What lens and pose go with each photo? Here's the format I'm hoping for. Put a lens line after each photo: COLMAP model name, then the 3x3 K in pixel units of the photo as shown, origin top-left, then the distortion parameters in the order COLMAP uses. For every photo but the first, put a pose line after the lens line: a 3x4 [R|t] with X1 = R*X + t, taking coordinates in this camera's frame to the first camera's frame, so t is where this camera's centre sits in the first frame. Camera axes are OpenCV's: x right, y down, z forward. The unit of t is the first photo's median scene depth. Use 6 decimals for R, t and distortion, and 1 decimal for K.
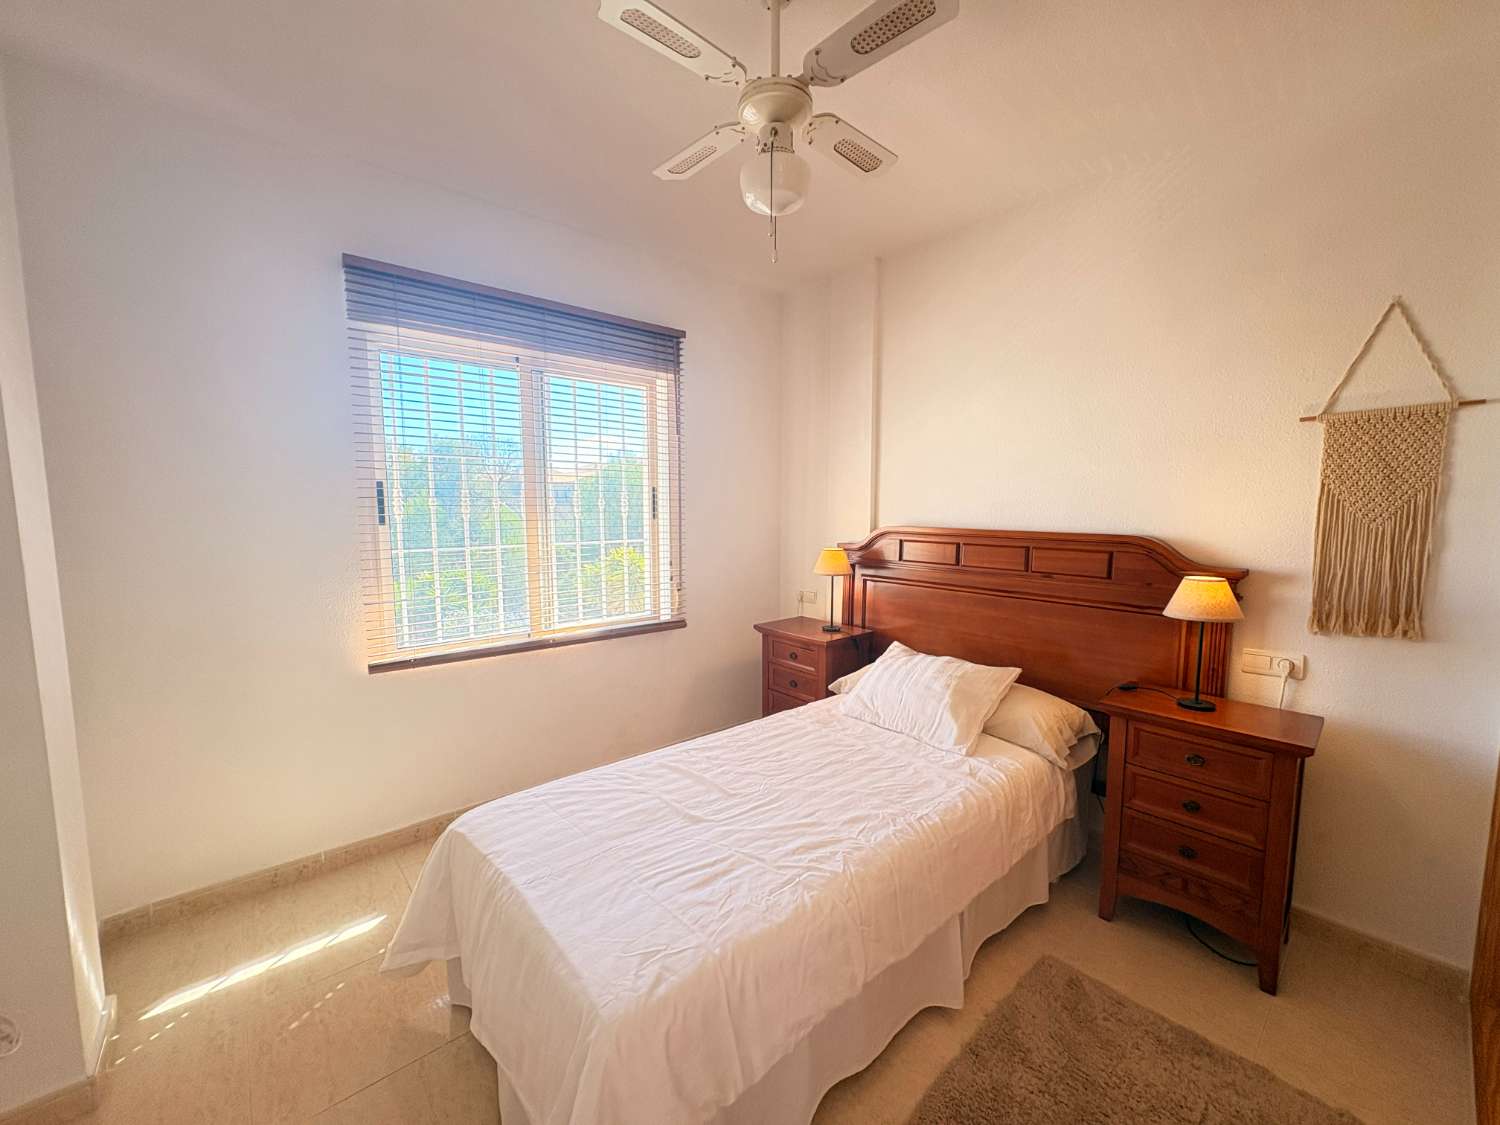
lens RADIAL K [[607.1, 0, 750.0], [0, 607.1, 562.5], [0, 0, 1]] dist [0.012895, 0.000133]
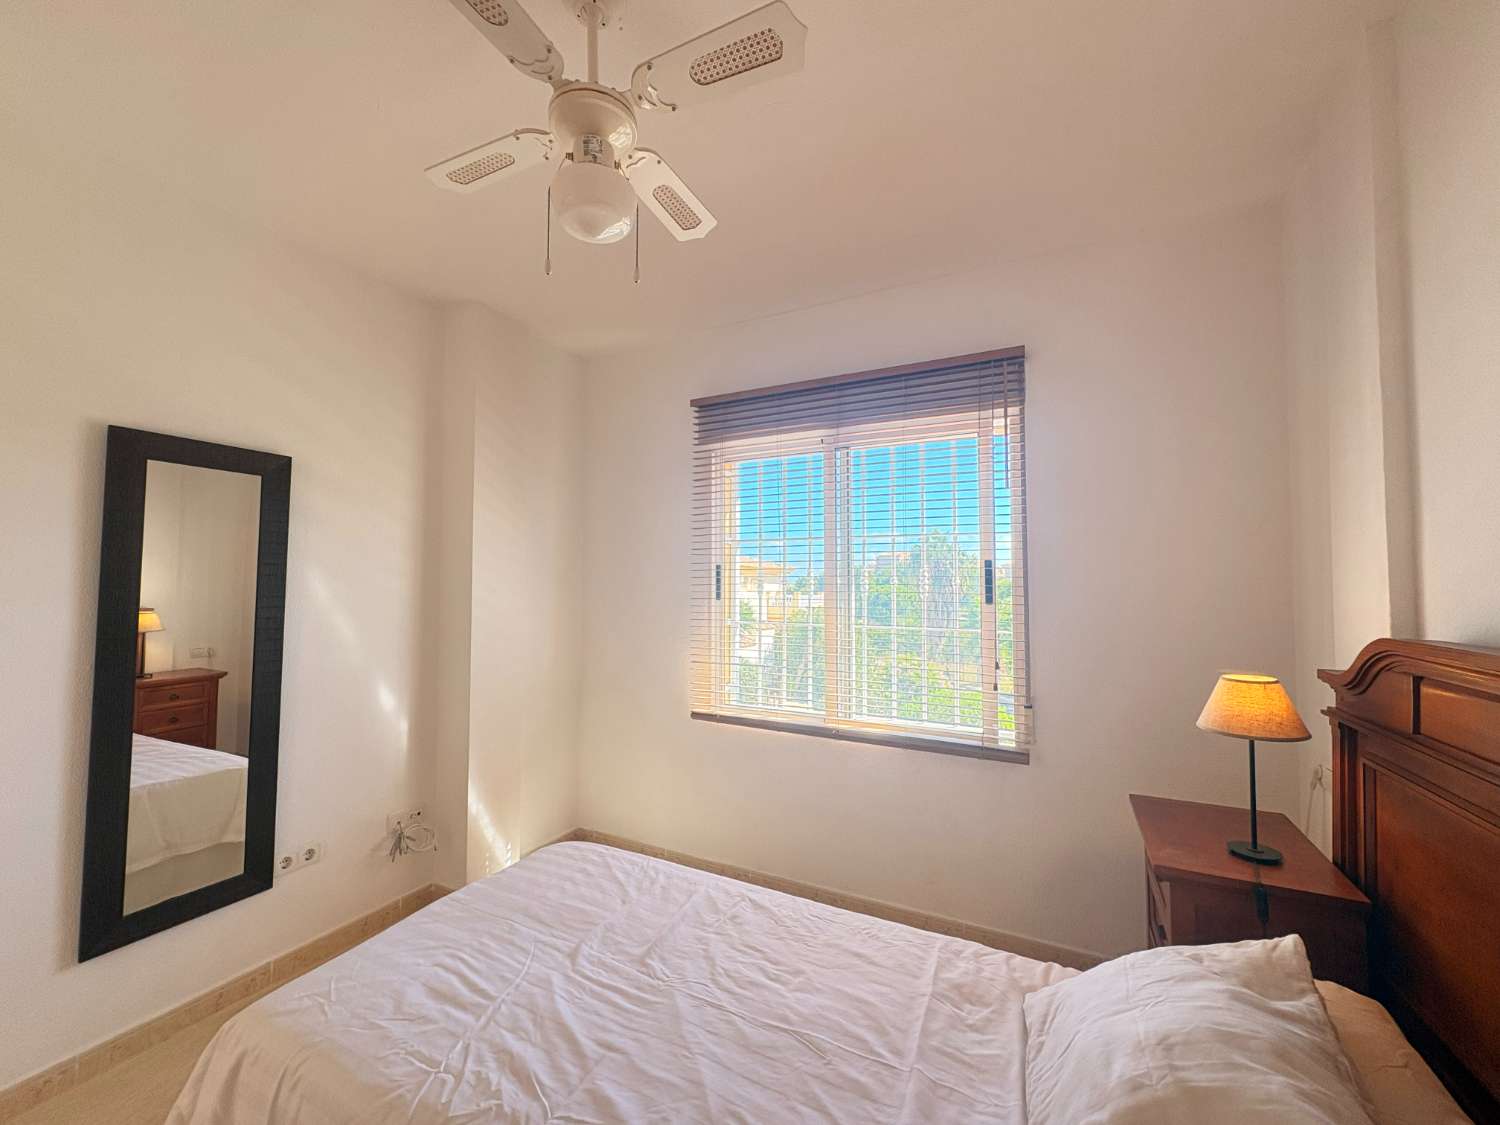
lens RADIAL K [[607.1, 0, 750.0], [0, 607.1, 562.5], [0, 0, 1]] dist [0.012895, 0.000133]
pose [[0.363755, -0.028621, -0.931055, 0.592890], [-0.091078, 0.993646, -0.066129, -0.062582], [0.927031, 0.108853, 0.358837, 0.628145]]
